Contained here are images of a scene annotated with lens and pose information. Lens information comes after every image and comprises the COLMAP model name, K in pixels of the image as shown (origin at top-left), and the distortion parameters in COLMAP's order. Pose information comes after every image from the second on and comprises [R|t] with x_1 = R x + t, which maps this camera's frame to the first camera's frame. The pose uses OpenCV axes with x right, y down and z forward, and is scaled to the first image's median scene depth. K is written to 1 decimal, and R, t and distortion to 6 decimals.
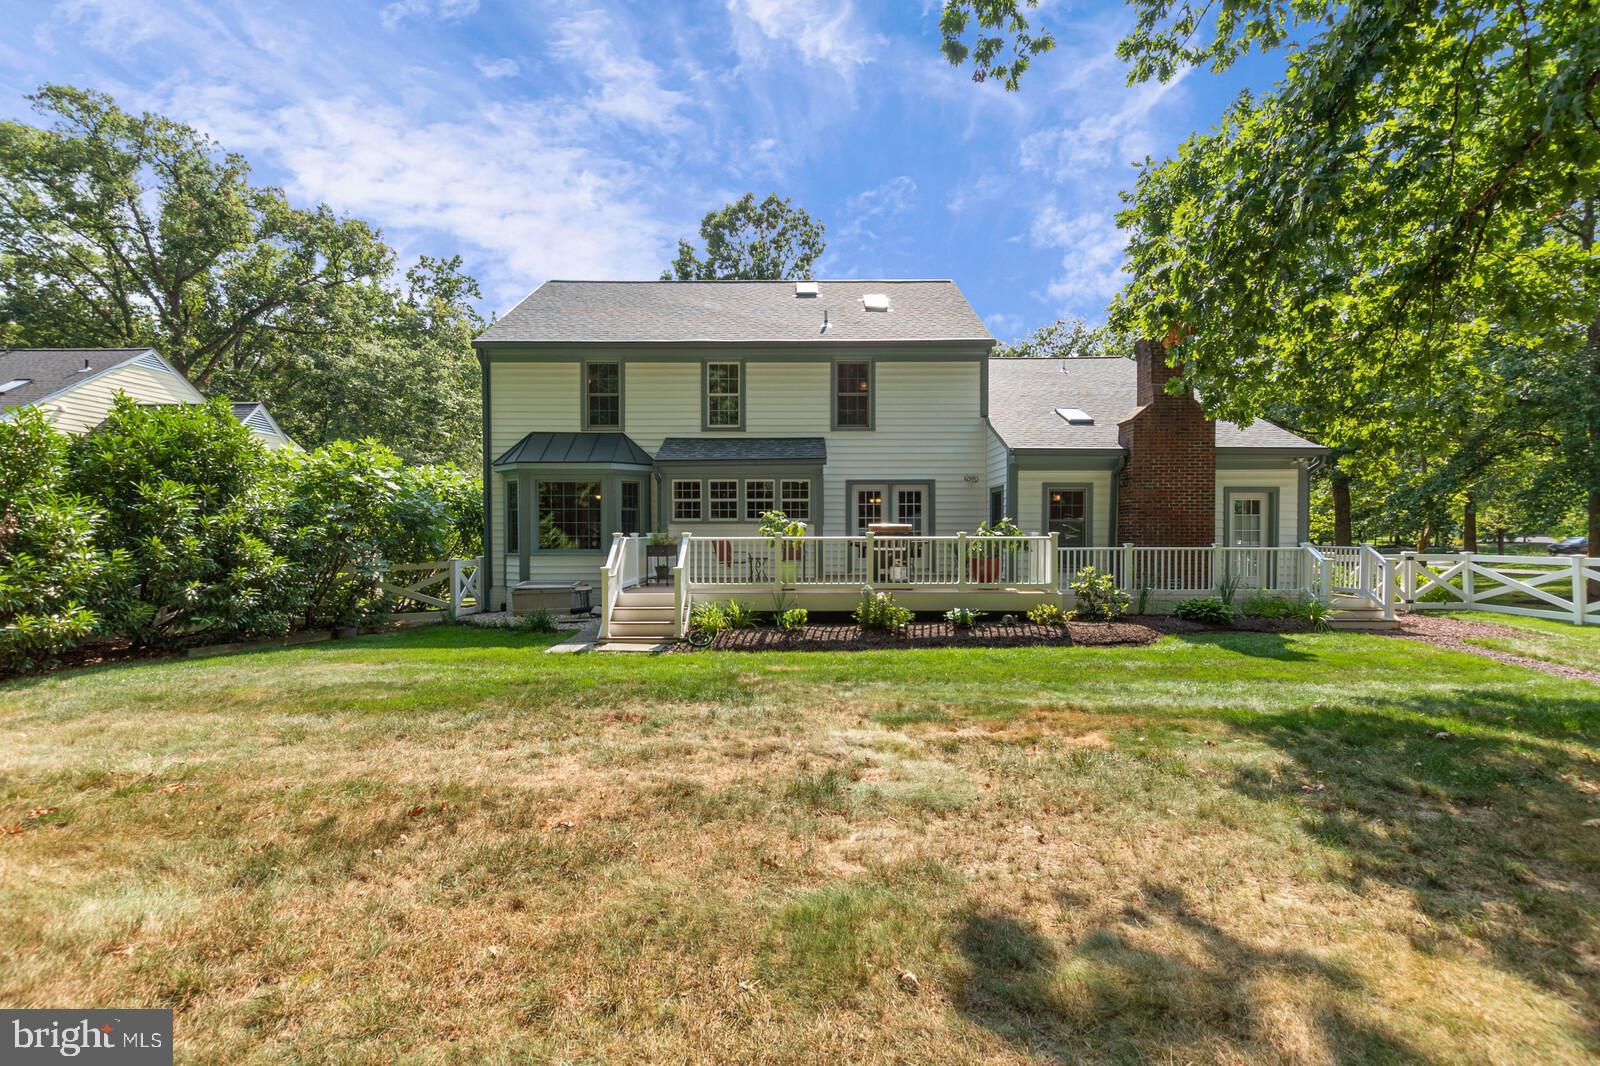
lens RADIAL K [[692.8, 0, 798.8], [0, 692.8, 543.1], [0, 0, 1]] dist [-0.016173, 0.000079]
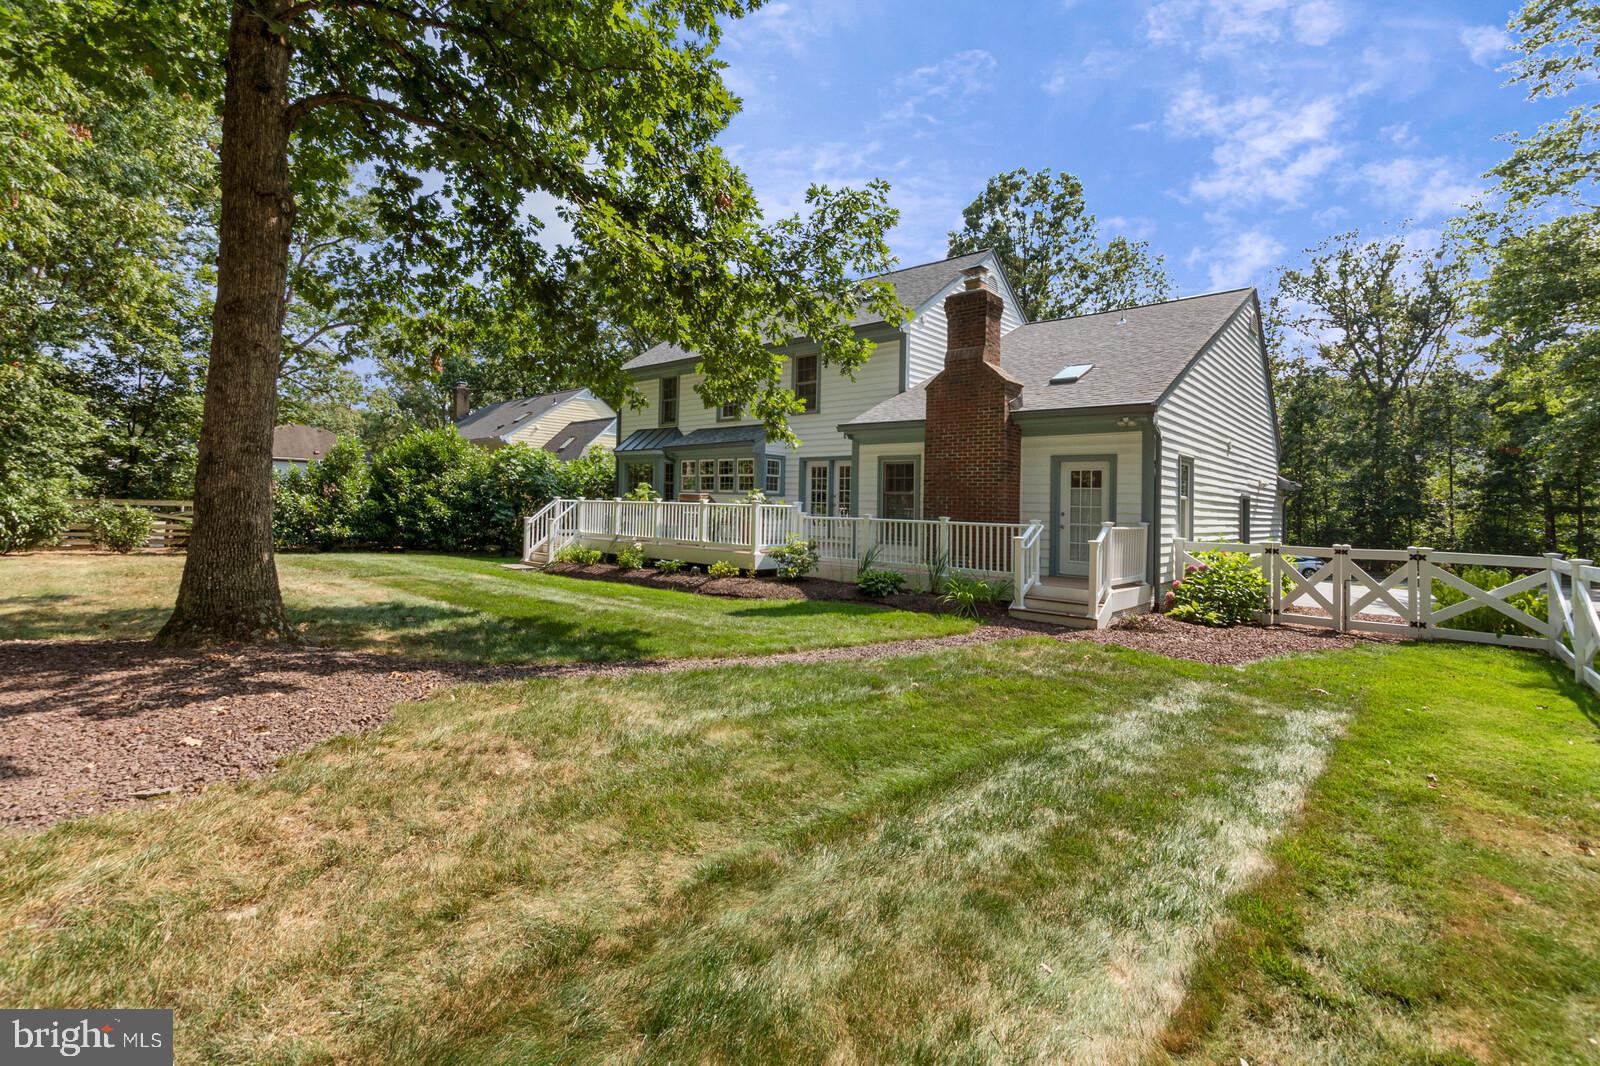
lens RADIAL K [[699.4, 0, 802.4], [0, 699.4, 503.1], [0, 0, 1]] dist [0.000091, 0.000030]
pose [[0.745740, 0.018013, -0.665994, 0.987497], [-0.033206, 0.999397, -0.010152, -0.002931], [0.665409, 0.029686, 0.745888, 0.144919]]
